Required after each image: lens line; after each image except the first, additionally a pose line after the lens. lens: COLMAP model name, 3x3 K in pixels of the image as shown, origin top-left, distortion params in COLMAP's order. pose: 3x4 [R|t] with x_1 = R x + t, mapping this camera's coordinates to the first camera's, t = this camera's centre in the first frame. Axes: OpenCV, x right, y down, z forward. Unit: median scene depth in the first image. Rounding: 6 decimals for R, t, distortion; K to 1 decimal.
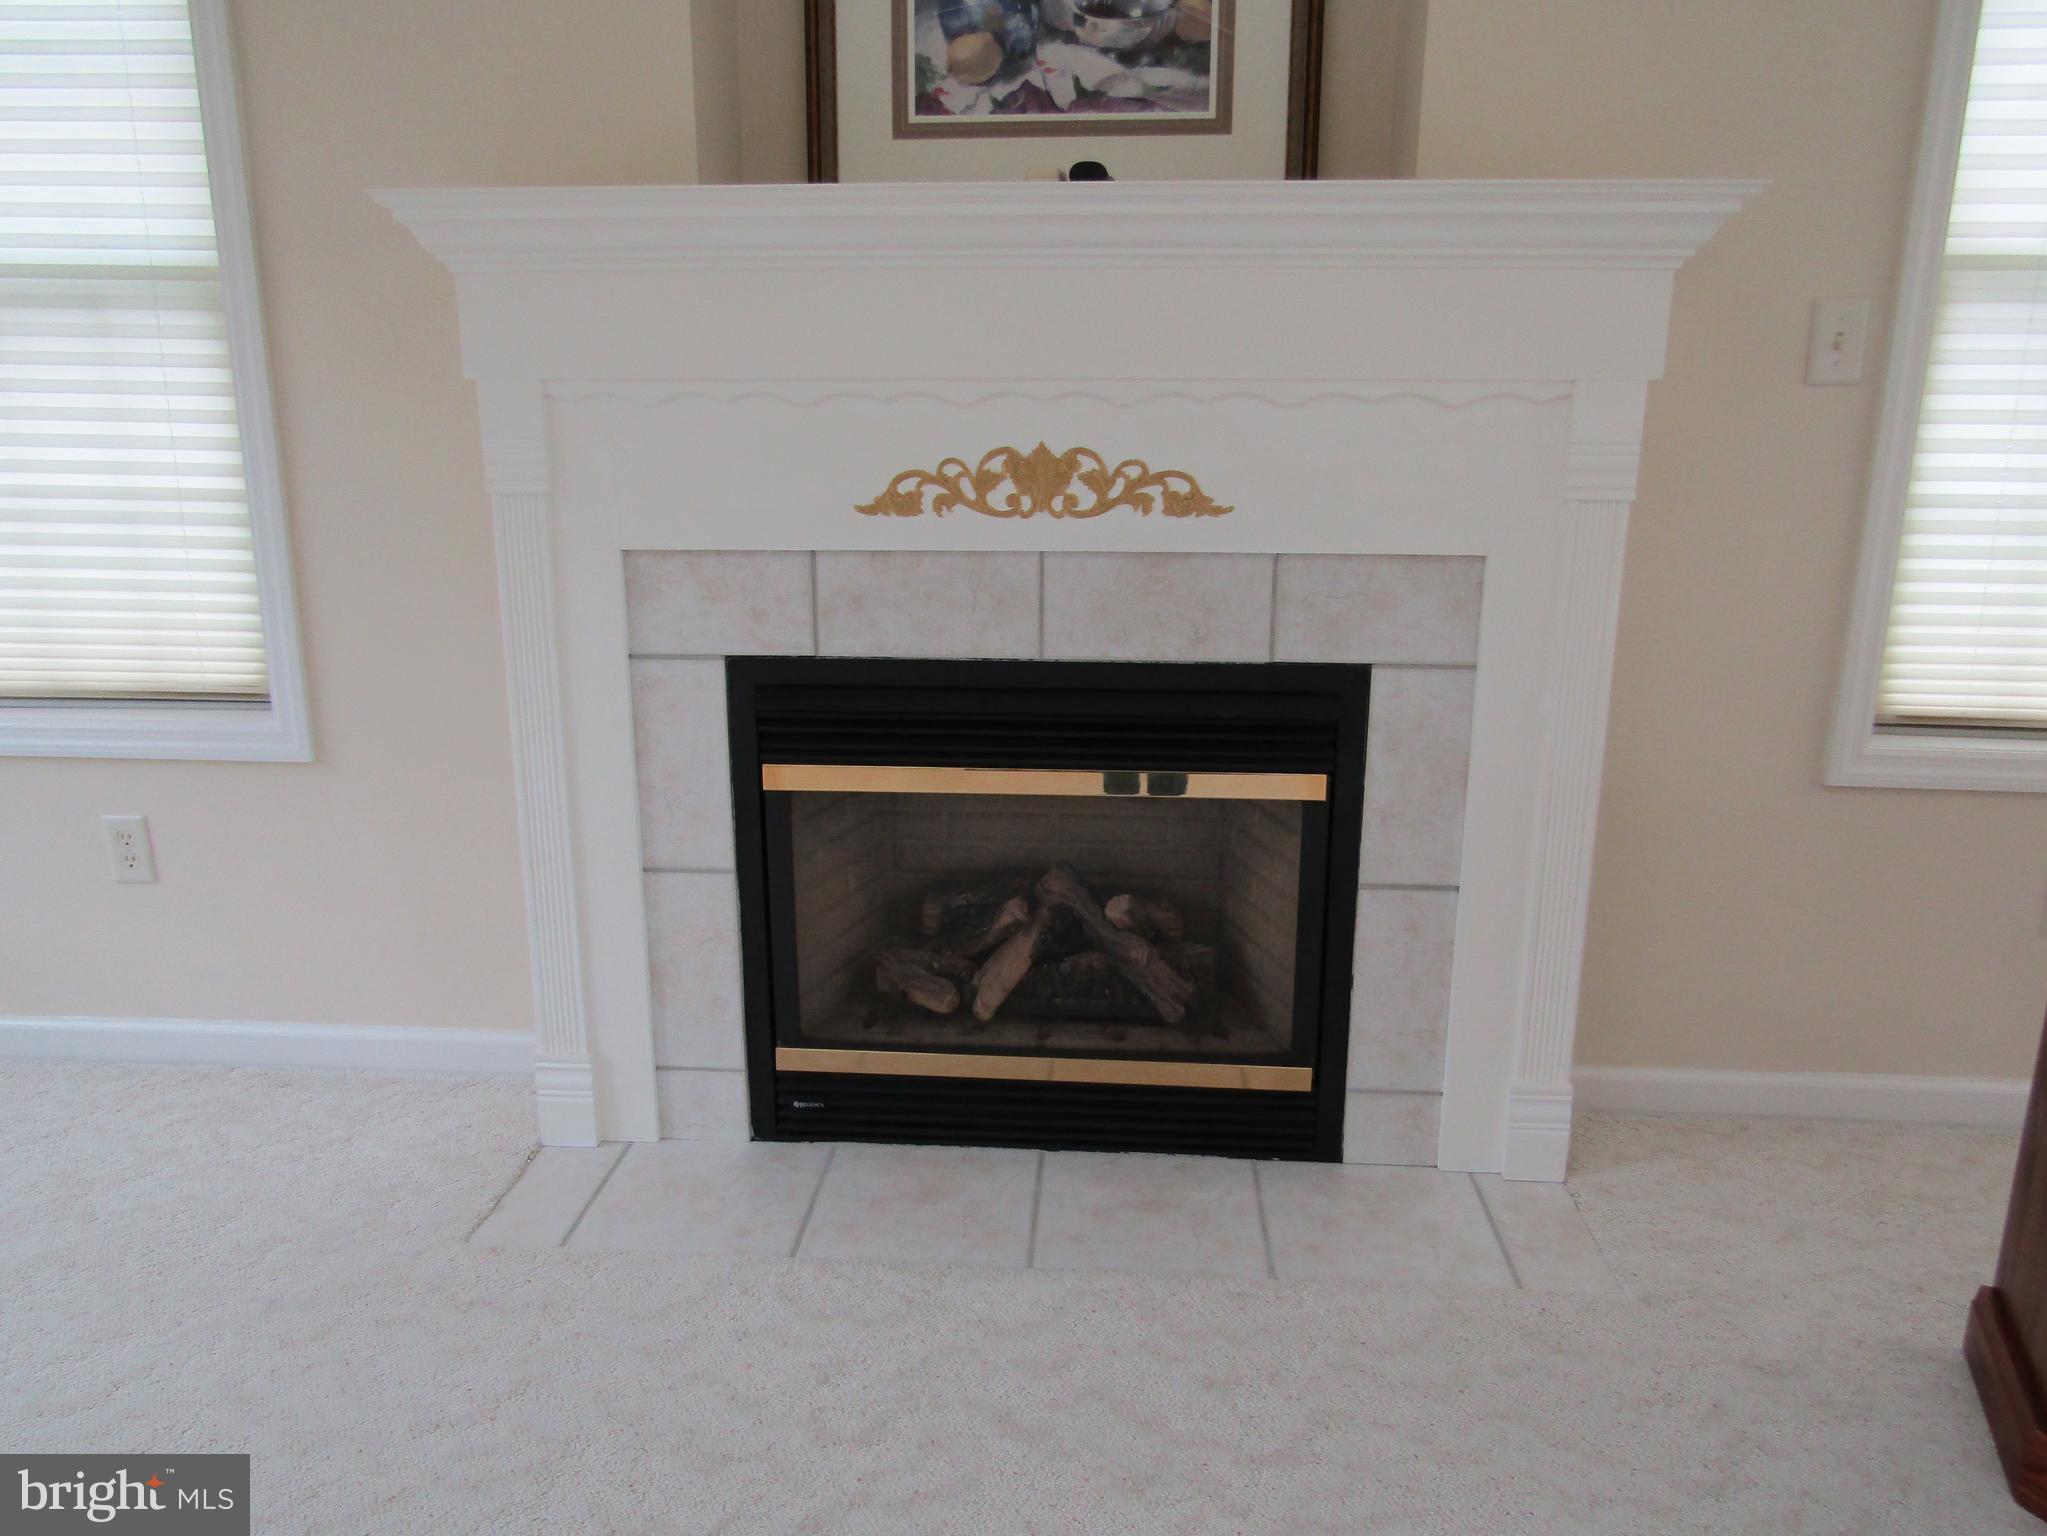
lens RADIAL K [[1443.5, 0, 1016.3], [0, 1443.5, 775.4], [0, 0, 1]] dist [-0.007289, 0.006240]
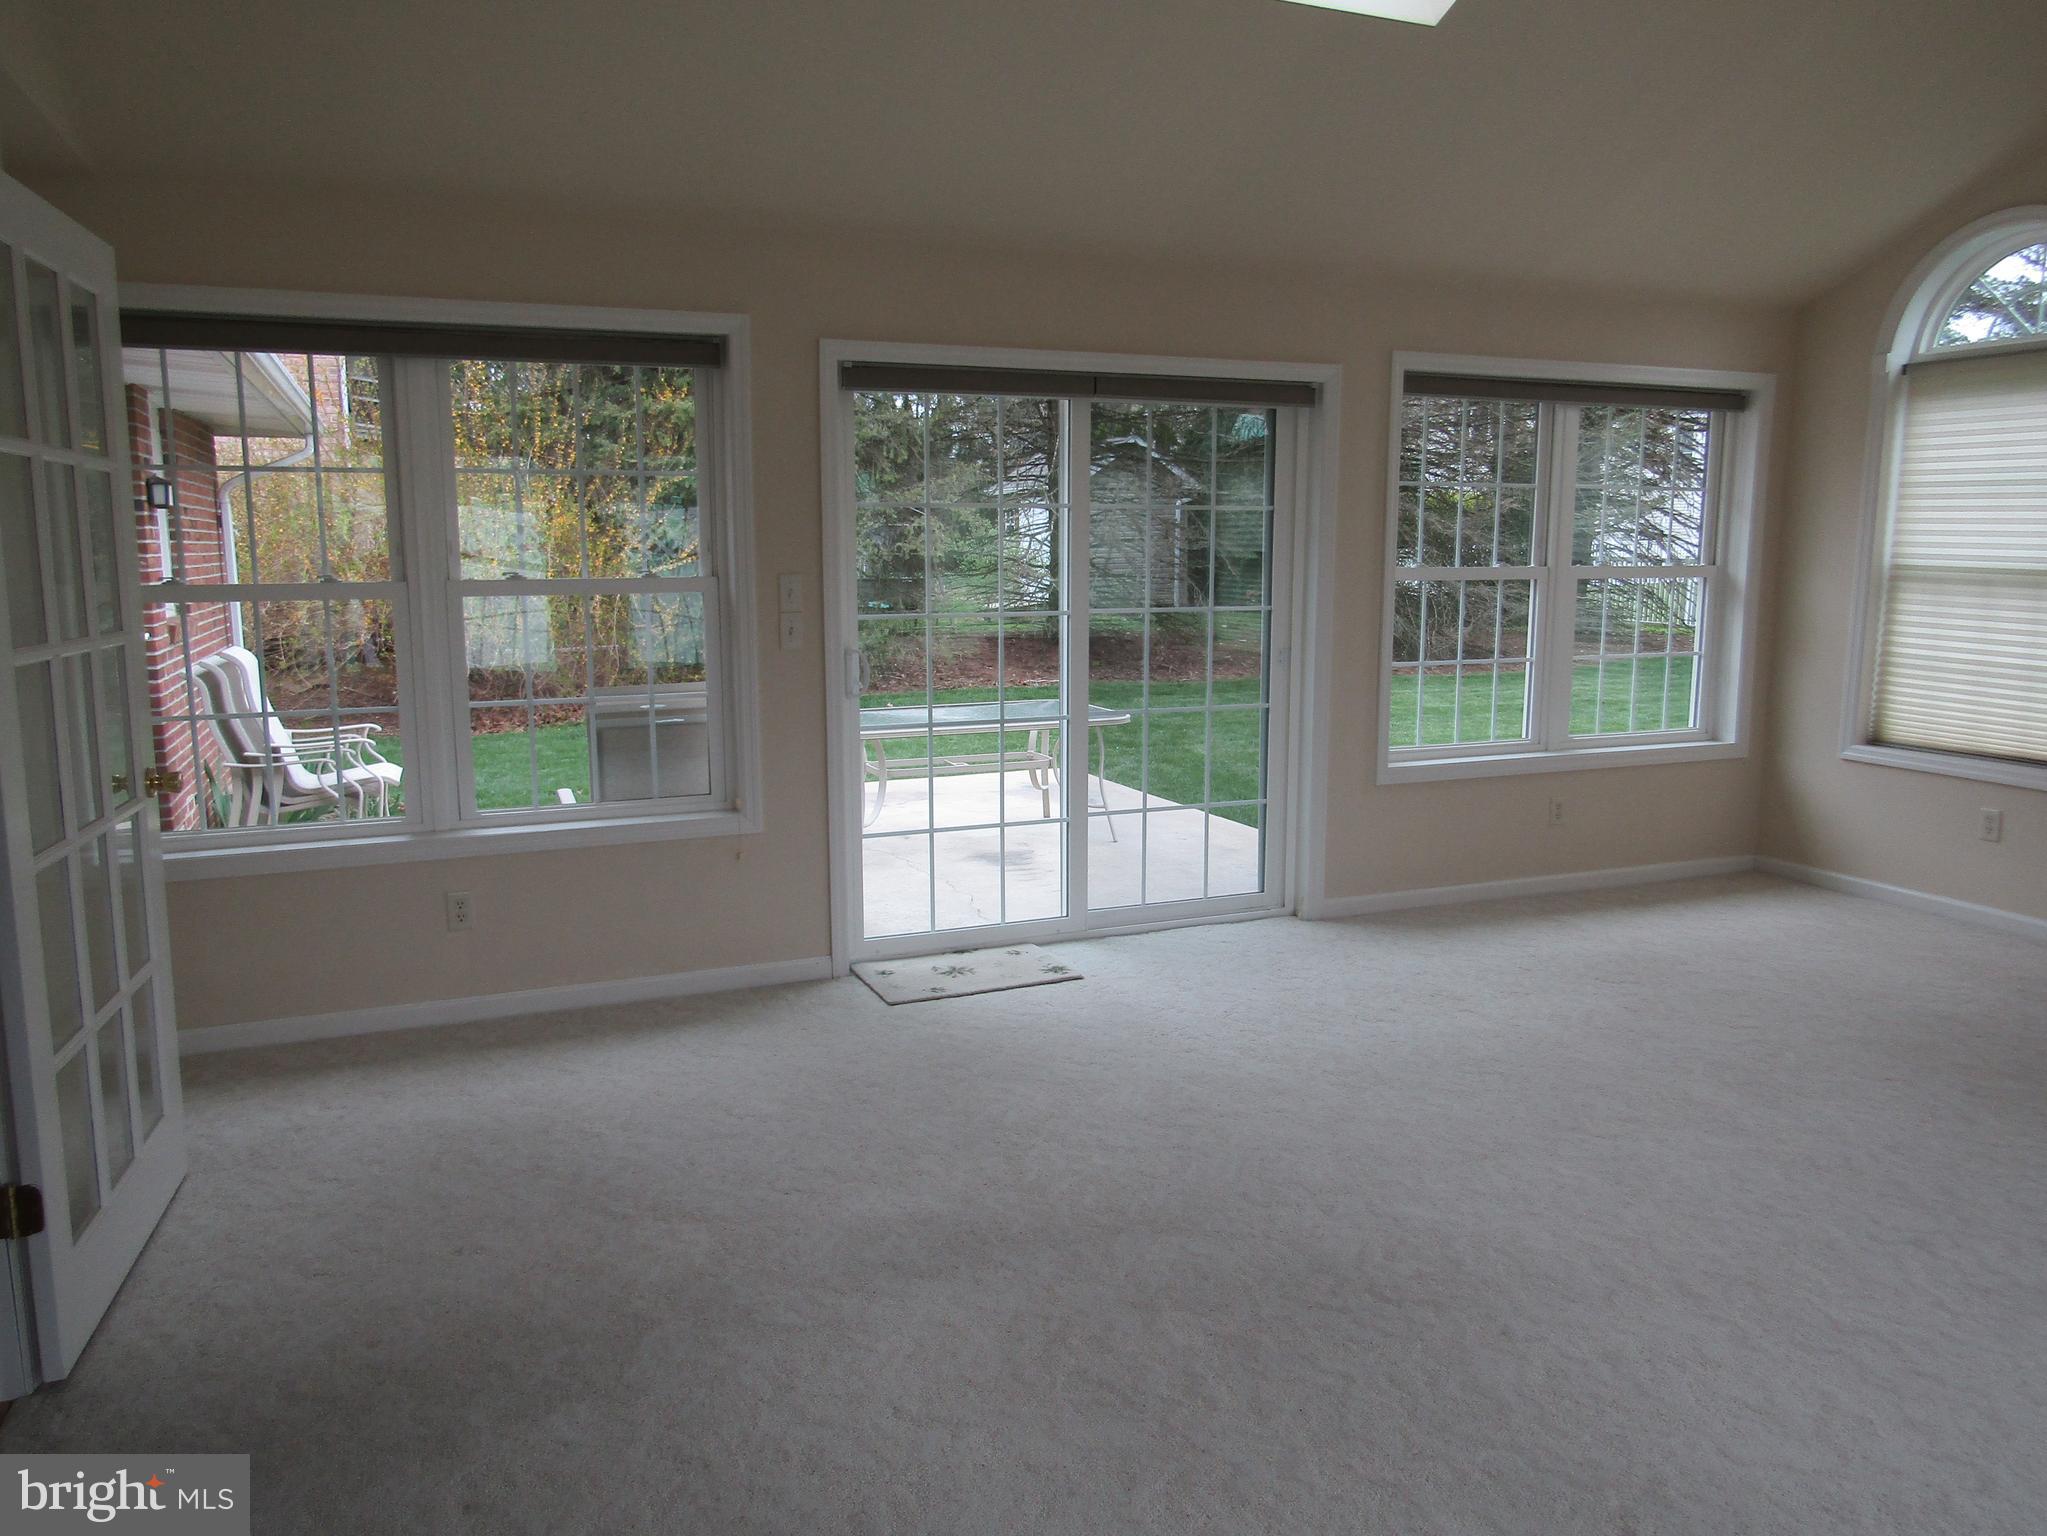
lens RADIAL K [[1443.5, 0, 1022.2], [0, 1443.5, 769.7], [0, 0, 1]] dist [-0.007289, 0.006240]
pose [[0.469369, 0.137388, -0.872249, 0.683364], [-0.214266, 0.976019, 0.038433, 0.228856], [0.856611, 0.168854, 0.487550, -1.546435]]
